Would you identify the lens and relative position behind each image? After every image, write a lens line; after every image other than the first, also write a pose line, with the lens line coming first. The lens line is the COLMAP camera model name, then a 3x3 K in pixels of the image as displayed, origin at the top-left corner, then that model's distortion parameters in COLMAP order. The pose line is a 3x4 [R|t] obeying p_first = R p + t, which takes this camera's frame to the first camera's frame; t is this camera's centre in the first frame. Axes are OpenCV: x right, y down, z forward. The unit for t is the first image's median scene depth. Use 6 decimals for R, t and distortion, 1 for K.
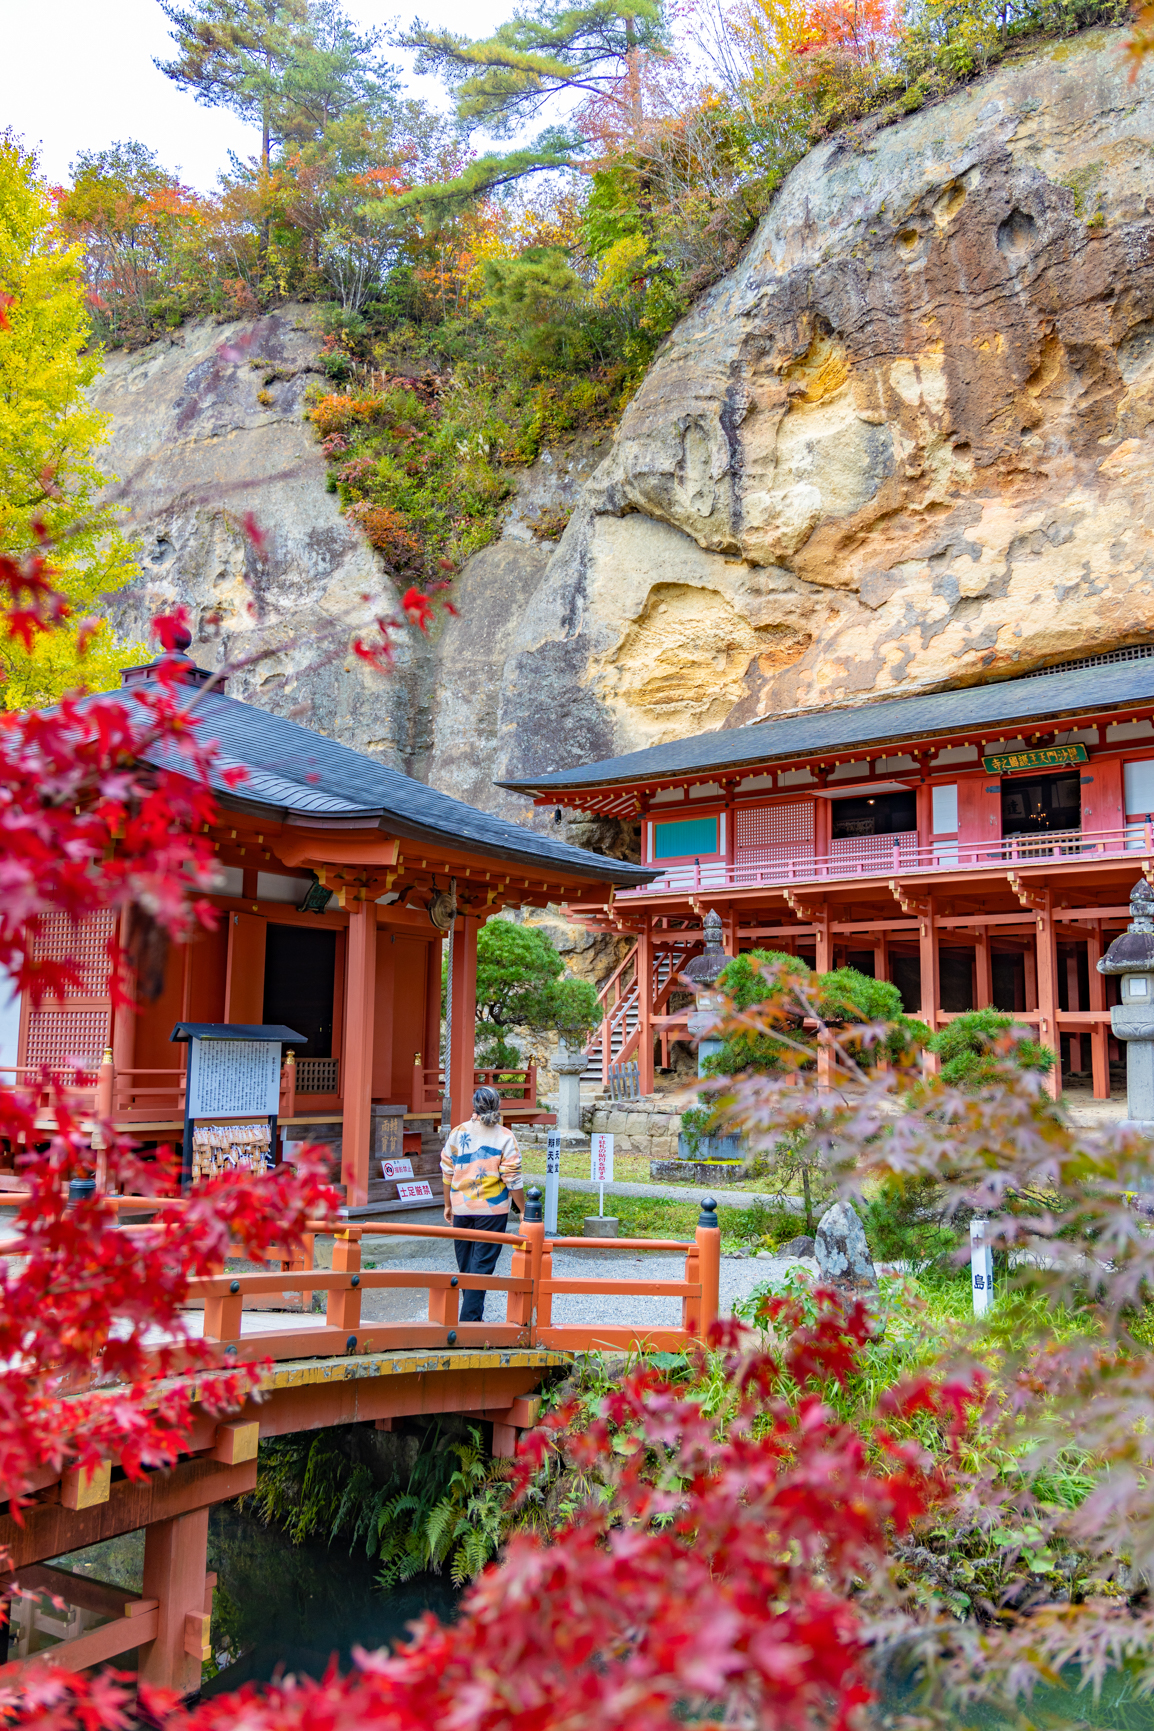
lens RADIAL K [[1395.7, 0, 577.0], [0, 1395.7, 865.5], [0, 0, 1]] dist [0.040191, -0.009403]
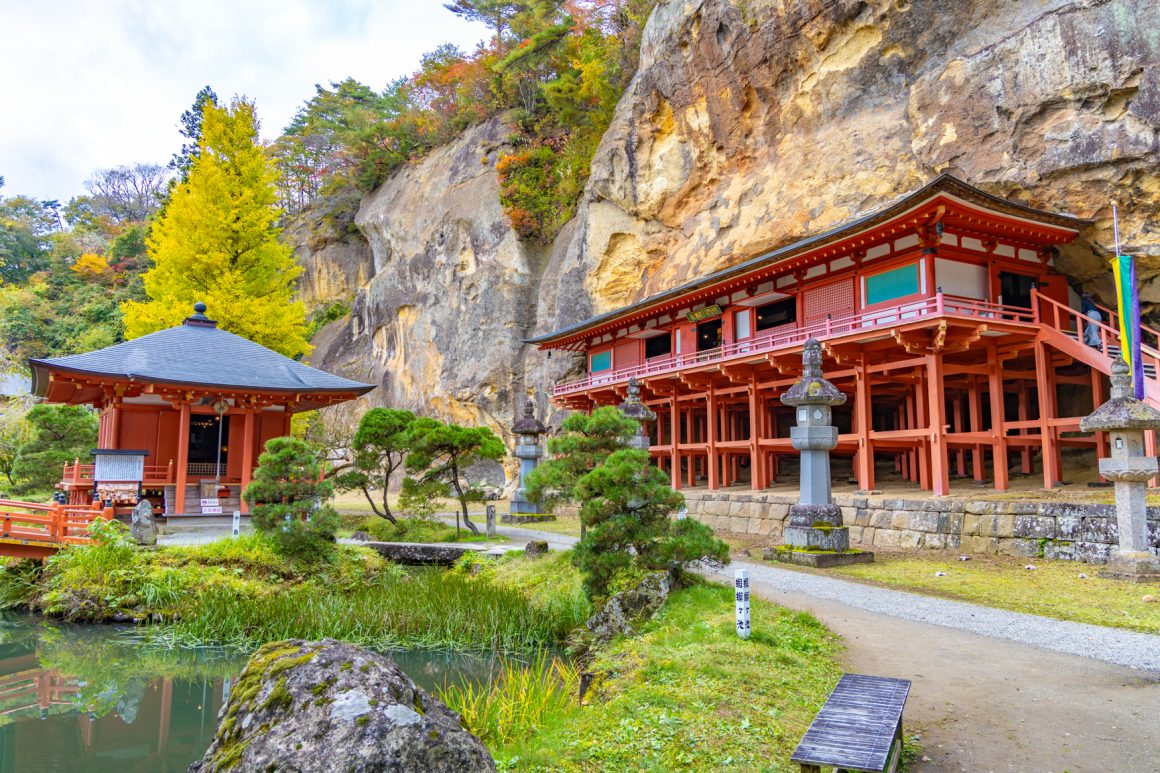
lens RADIAL K [[782.2, 0, 580.0], [0, 782.2, 386.5], [0, 0, 1]] dist [0.059778, 0.000740]
pose [[0.931715, -0.050360, -0.359681, 0.443766], [0.055013, 0.998482, 0.002706, 0.011025], [0.358999, -0.022309, 0.933071, -0.071811]]
